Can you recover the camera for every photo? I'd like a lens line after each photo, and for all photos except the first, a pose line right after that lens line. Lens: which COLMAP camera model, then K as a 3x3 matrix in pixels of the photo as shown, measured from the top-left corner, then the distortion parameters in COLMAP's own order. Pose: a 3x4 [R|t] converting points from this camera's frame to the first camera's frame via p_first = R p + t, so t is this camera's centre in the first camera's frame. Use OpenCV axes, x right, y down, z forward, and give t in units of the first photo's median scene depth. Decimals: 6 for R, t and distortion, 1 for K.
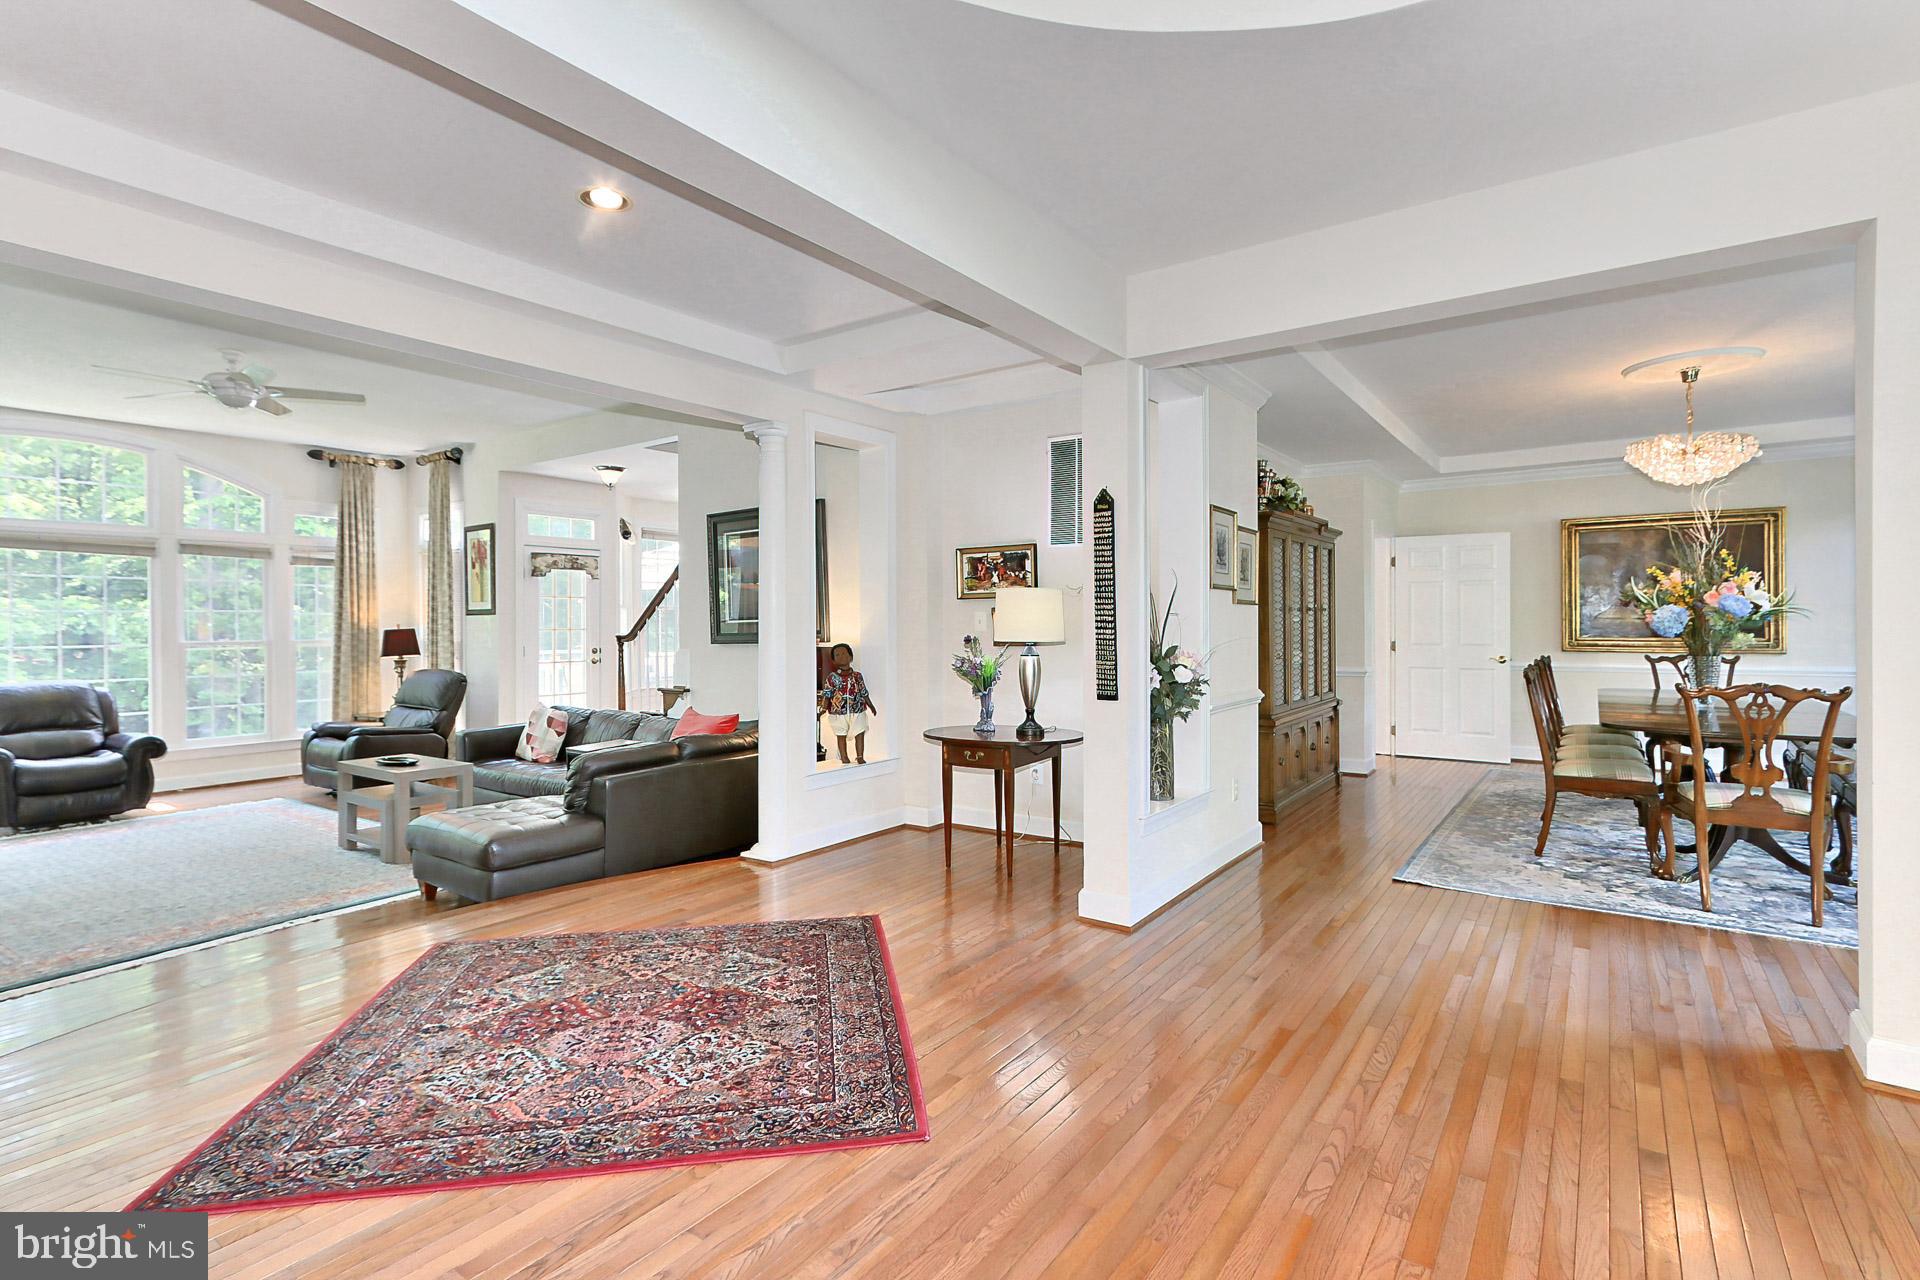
lens RADIAL K [[897.0, 0, 959.6], [0, 897.0, 628.9], [0, 0, 1]] dist [-0.009123, 0.000237]
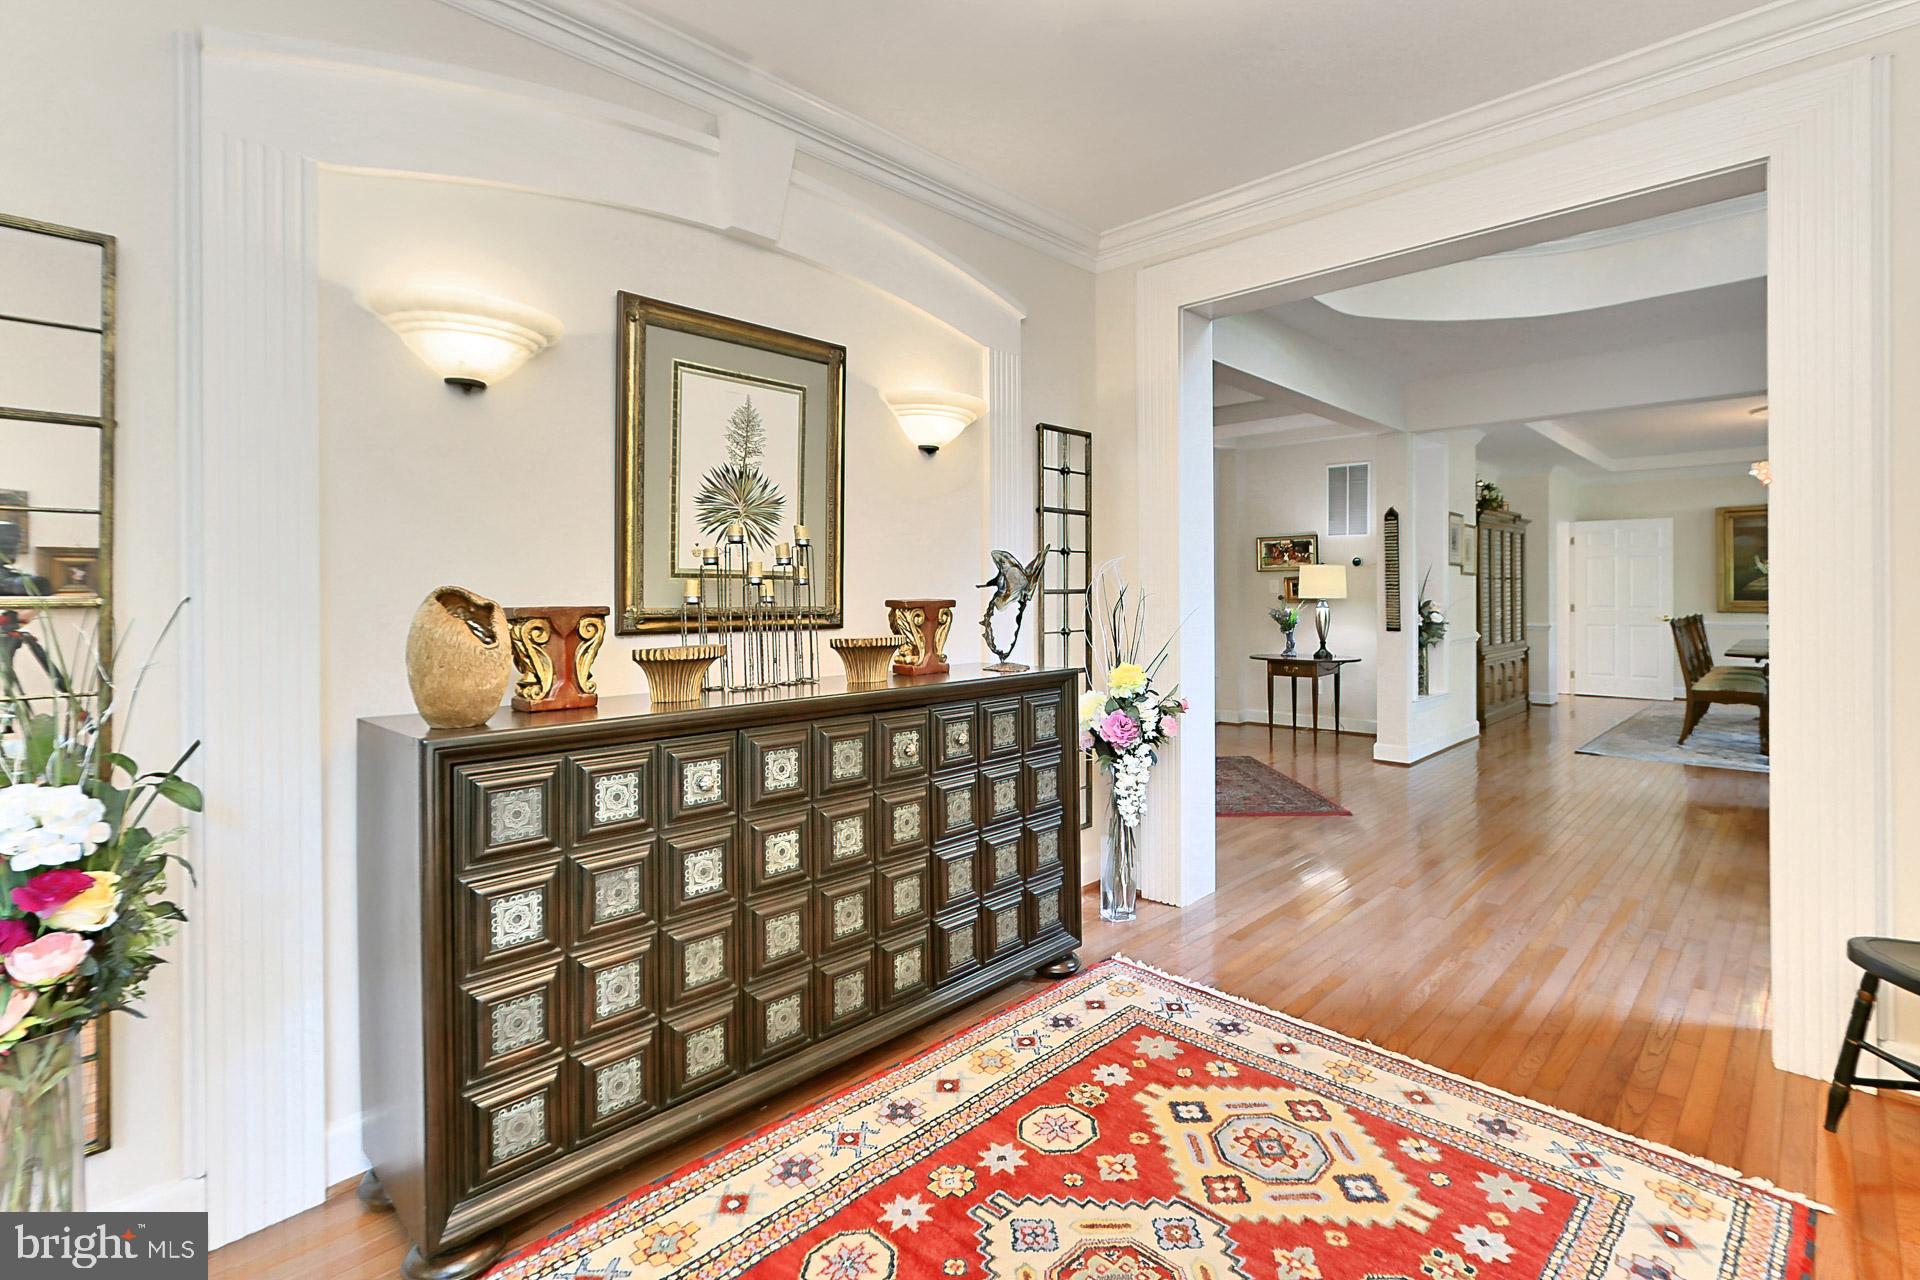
lens RADIAL K [[897.0, 0, 947.9], [0, 897.0, 592.7], [0, 0, 1]] dist [-0.009123, 0.000237]
pose [[0.988019, 0.003282, -0.154295, -0.277585], [-0.004259, 0.999973, -0.005997, 0.013503], [0.154271, 0.006582, 0.988007, -0.550876]]
